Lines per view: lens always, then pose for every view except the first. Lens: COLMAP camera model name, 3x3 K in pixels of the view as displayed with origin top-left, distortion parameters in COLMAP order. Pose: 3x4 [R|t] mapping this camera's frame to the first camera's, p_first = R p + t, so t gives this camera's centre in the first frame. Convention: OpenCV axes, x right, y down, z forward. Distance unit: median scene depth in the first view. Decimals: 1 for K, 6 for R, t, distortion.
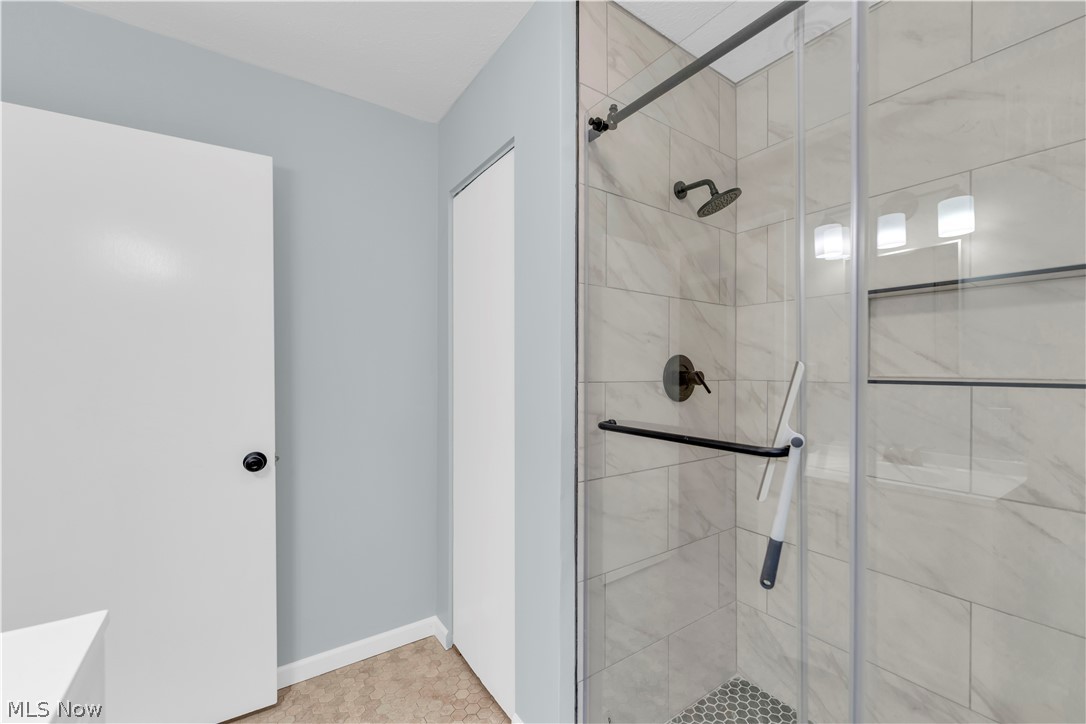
lens RADIAL K [[445.6, 0, 542.6], [0, 445.6, 370.6], [0, 0, 1]] dist [-0.001014, -0.000549]
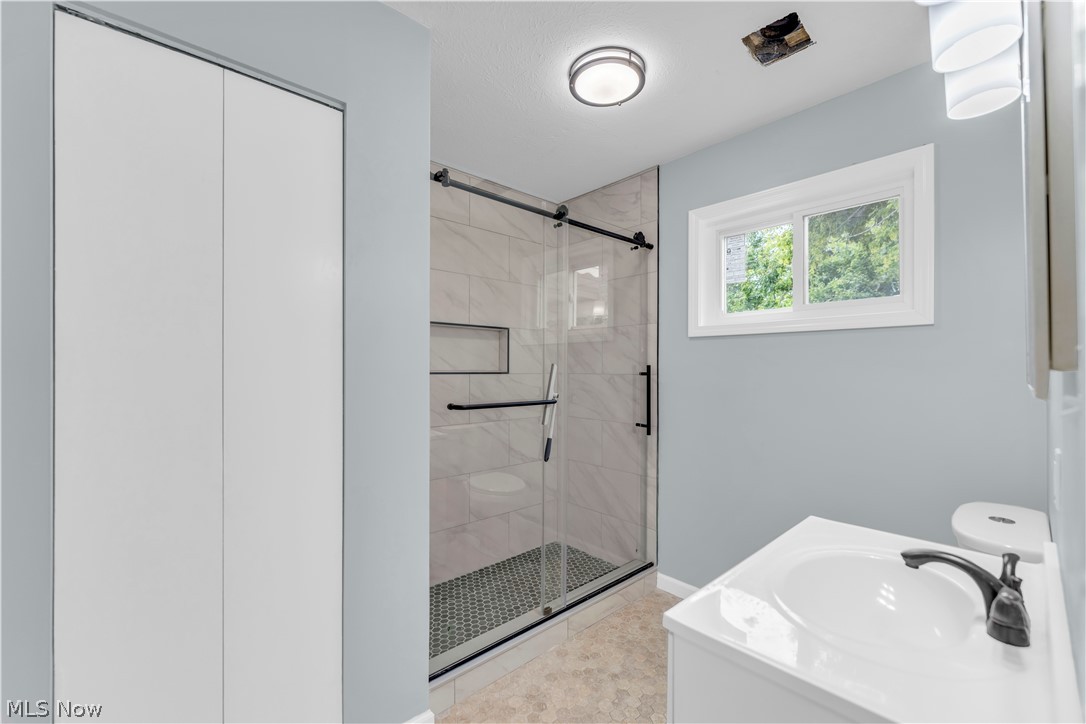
lens RADIAL K [[445.6, 0, 549.5], [0, 445.6, 364.4], [0, 0, 1]] dist [-0.001014, -0.000549]
pose [[-0.128301, 0.009550, 0.991689, -1.301981], [-0.008727, 0.999904, -0.010758, 0.005548], [-0.991697, -0.010035, -0.128205, 0.929332]]
